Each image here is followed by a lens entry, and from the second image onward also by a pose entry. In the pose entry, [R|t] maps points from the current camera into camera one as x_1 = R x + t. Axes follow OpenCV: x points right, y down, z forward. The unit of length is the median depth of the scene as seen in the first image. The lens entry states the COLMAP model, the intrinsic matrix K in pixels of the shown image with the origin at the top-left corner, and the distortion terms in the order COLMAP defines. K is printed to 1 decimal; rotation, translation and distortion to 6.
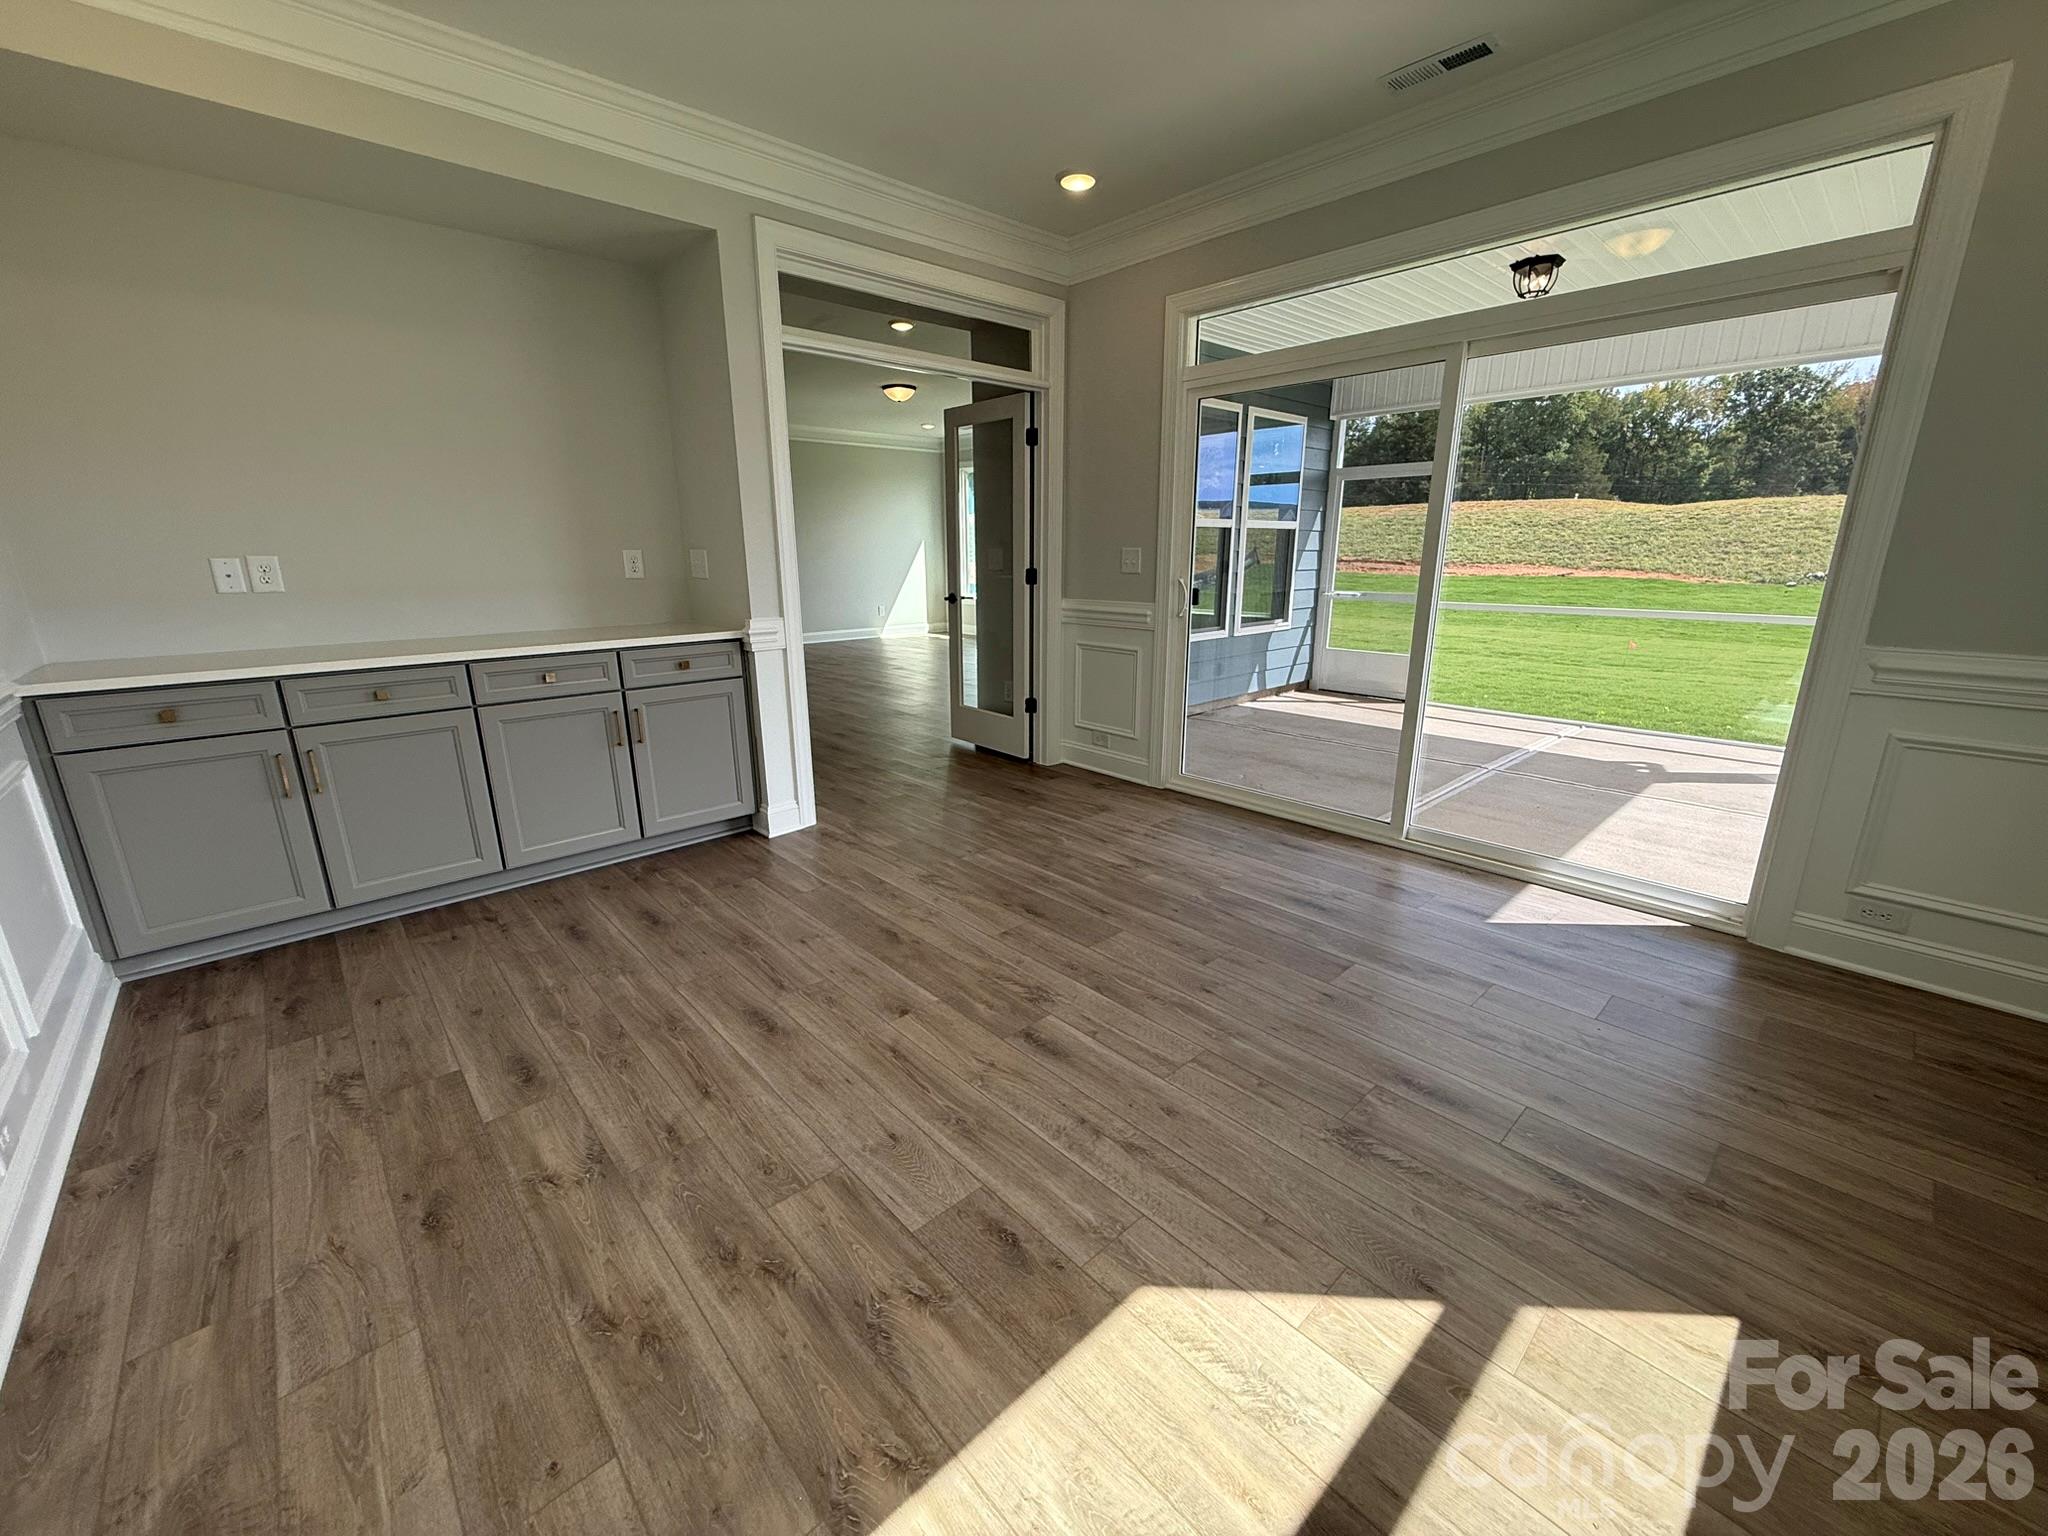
lens RADIAL K [[813.2, 0, 1020.0], [0, 813.2, 765.6], [0, 0, 1]] dist [-0.000304, -0.000099]
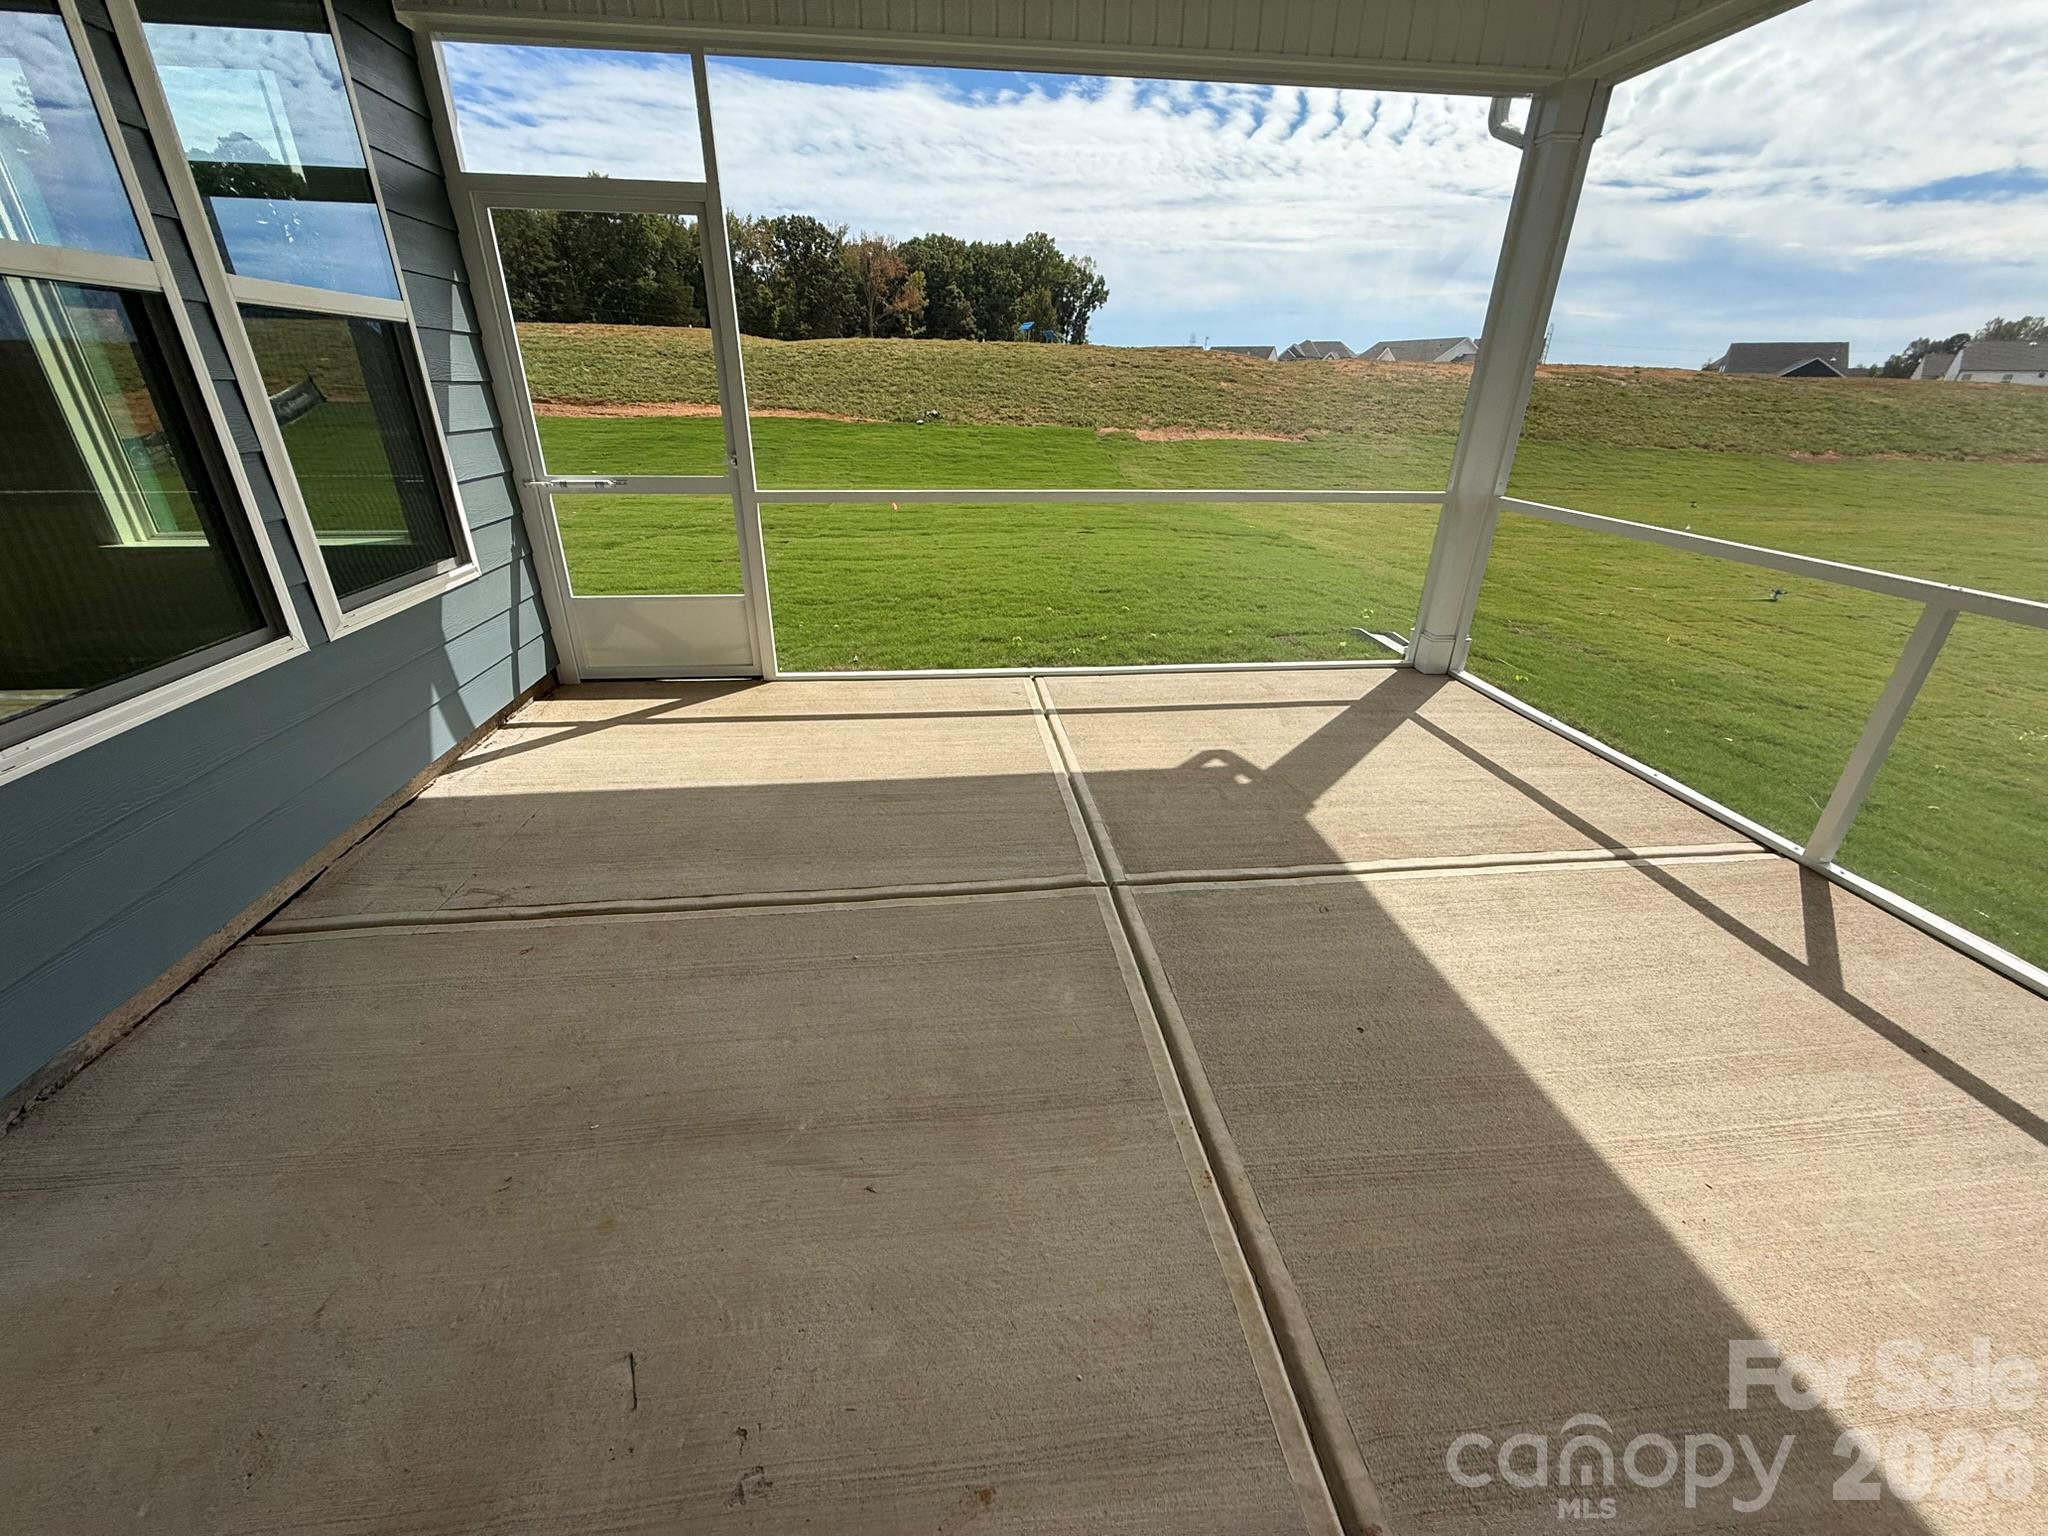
lens RADIAL K [[813.2, 0, 1020.0], [0, 813.2, 765.6], [0, 0, 1]] dist [-0.000304, -0.000099]
pose [[0.589125, -0.330433, 0.737391, 0.368939], [0.193480, 0.943704, 0.268307, -0.329078], [-0.784536, -0.015396, 0.619892, 1.249229]]
